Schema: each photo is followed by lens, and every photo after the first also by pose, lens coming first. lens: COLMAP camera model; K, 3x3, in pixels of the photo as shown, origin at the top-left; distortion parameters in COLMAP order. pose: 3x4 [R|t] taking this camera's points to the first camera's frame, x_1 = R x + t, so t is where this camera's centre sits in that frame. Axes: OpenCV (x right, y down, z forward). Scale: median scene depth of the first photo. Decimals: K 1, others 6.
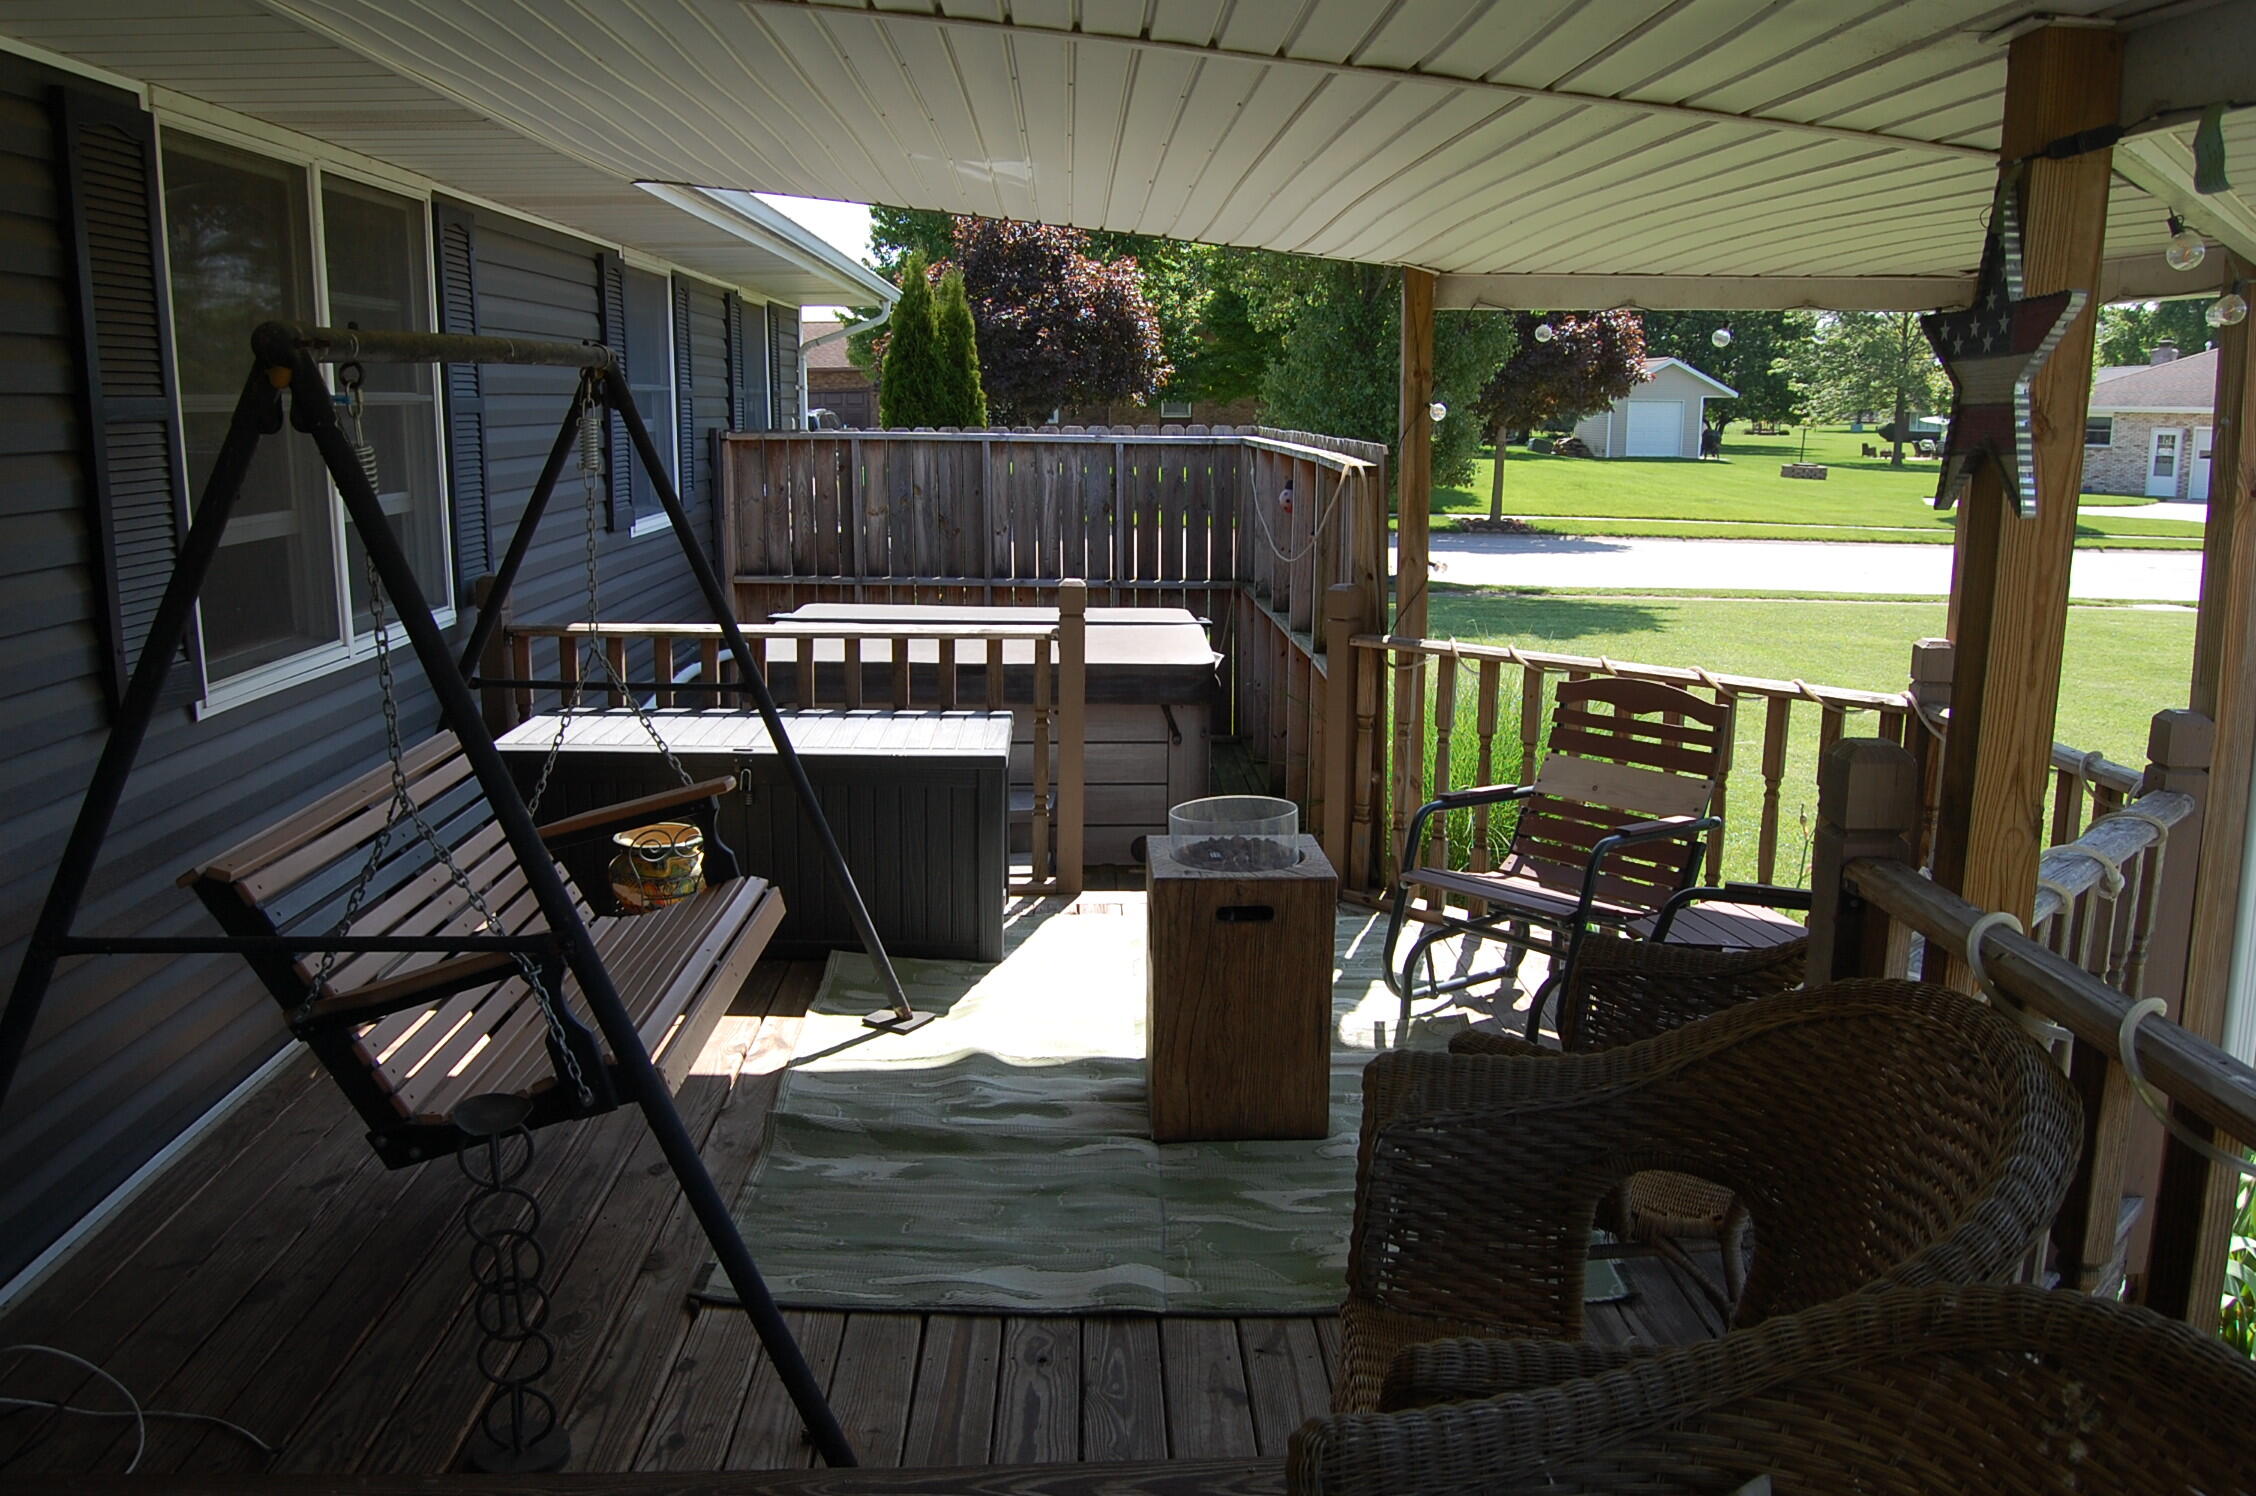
lens RADIAL K [[1743.9, 0, 1128.0], [0, 1743.9, 748.0], [0, 0, 1]] dist [-0.073576, 0.002396]
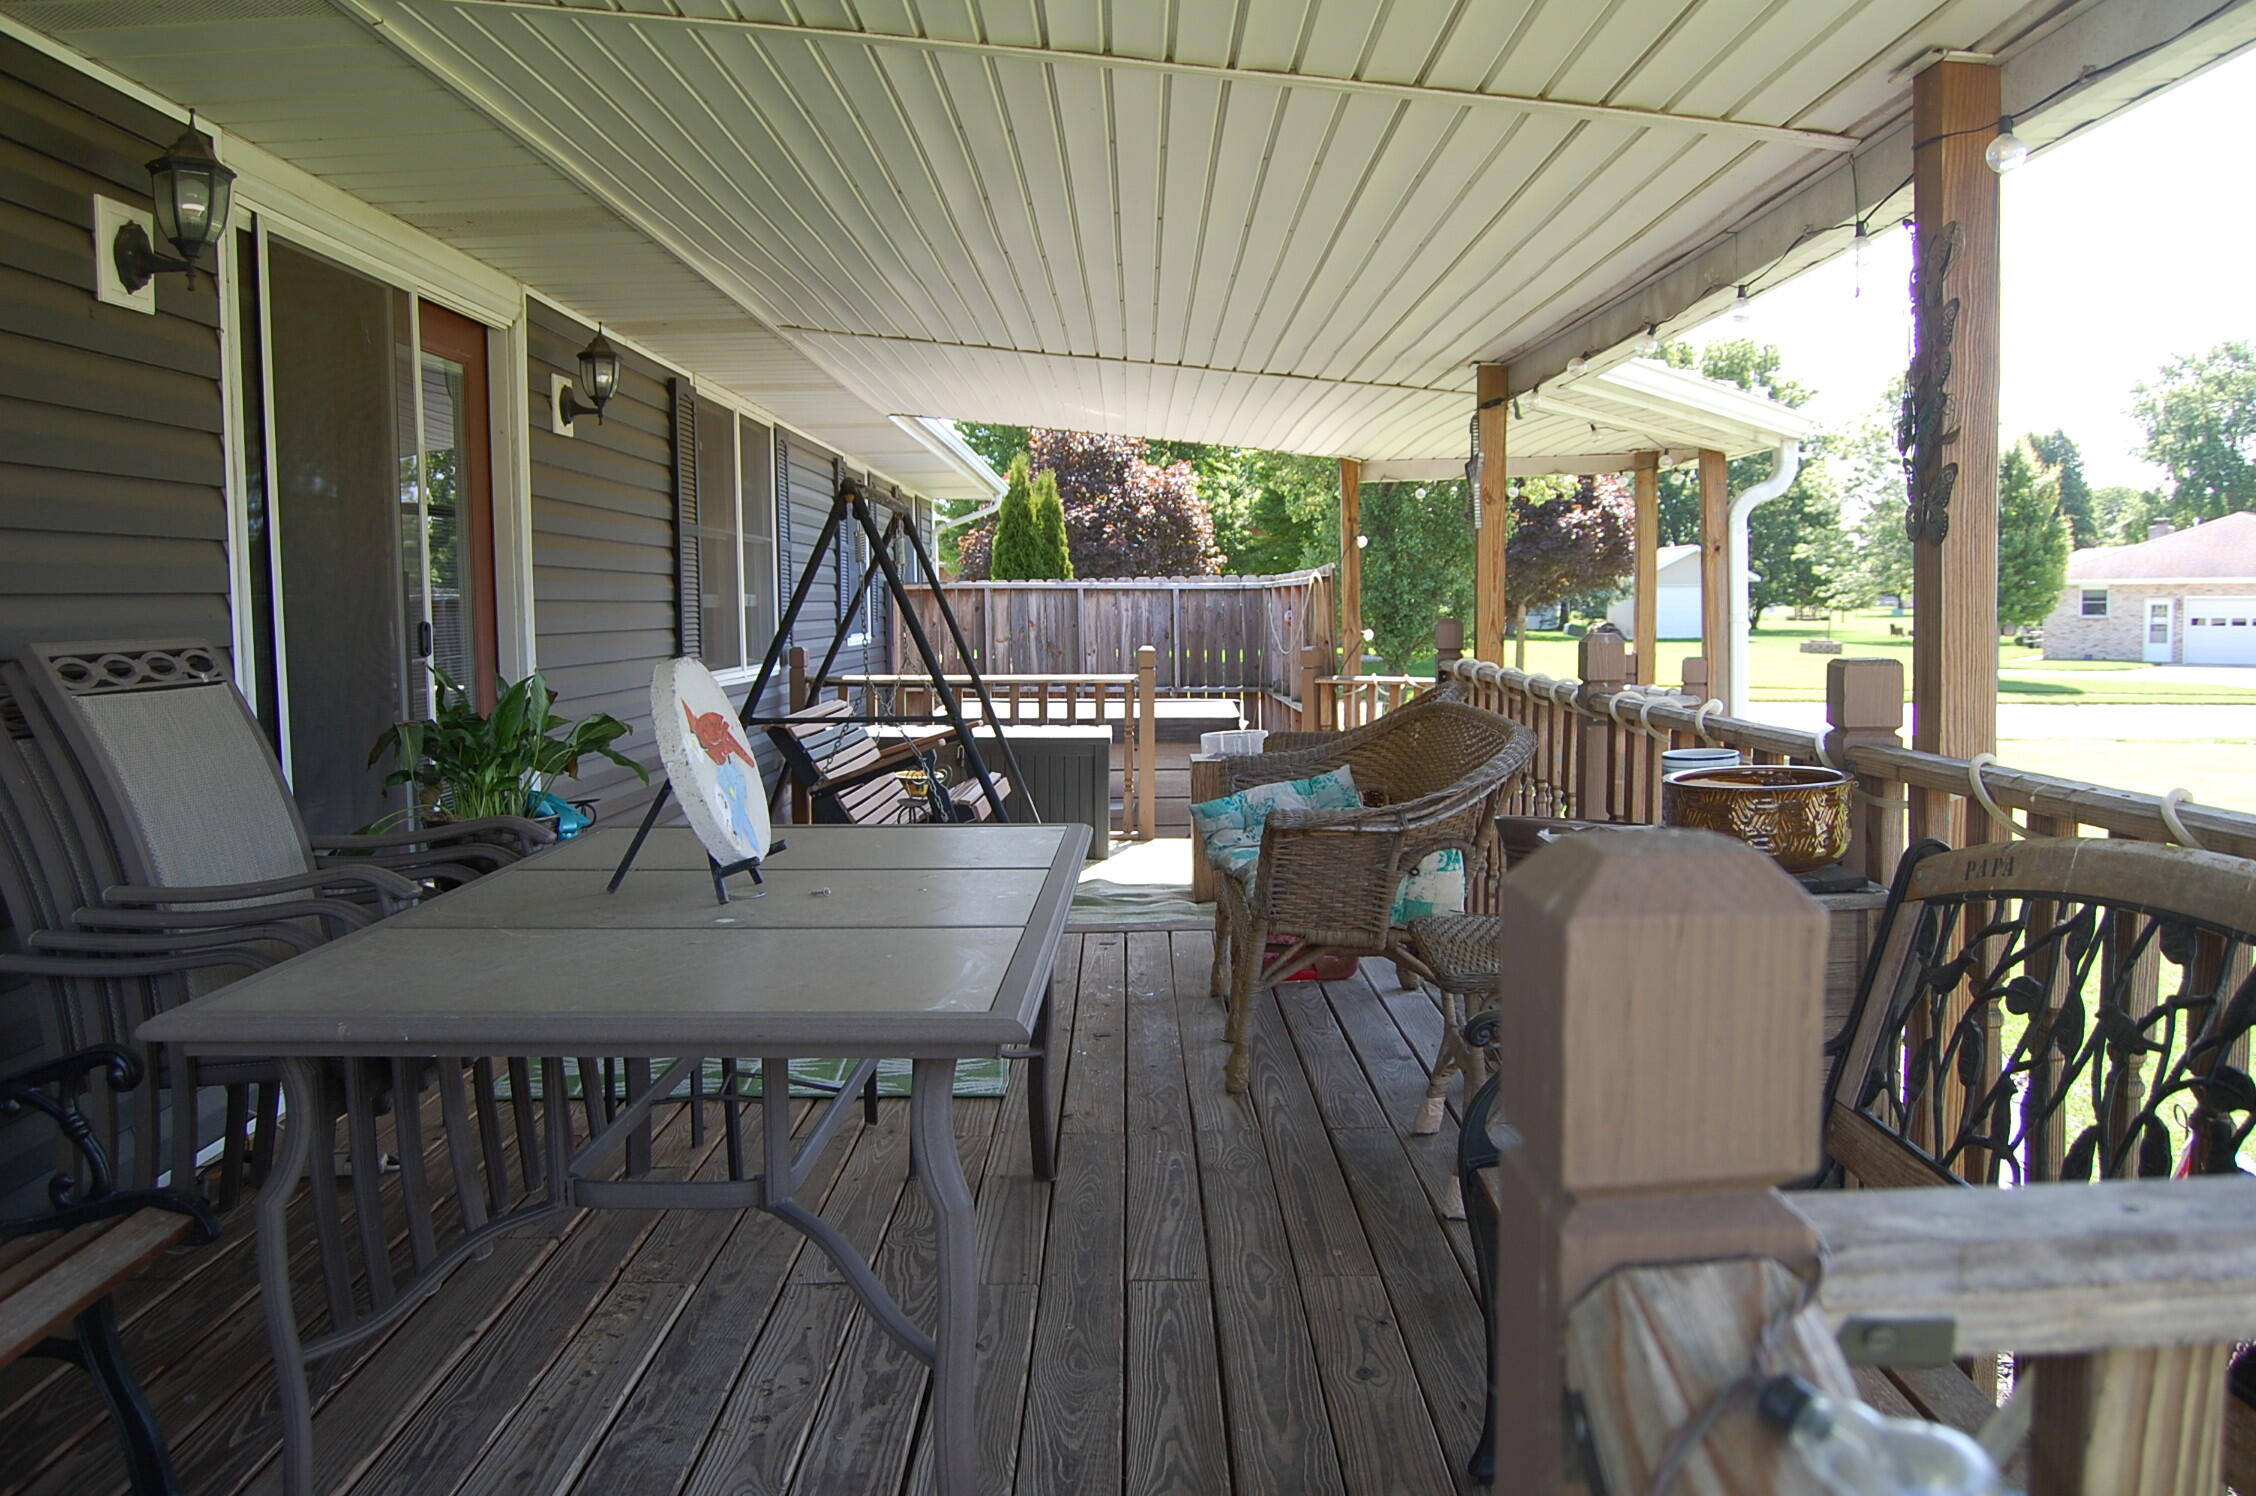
lens RADIAL K [[1743.9, 0, 1128.0], [0, 1743.9, 748.0], [0, 0, 1]] dist [-0.073576, 0.002396]
pose [[0.999344, -0.011494, -0.034355, 0.001169], [0.007505, 0.993445, -0.114062, 0.039368], [0.035441, 0.113730, 0.992879, -0.133179]]
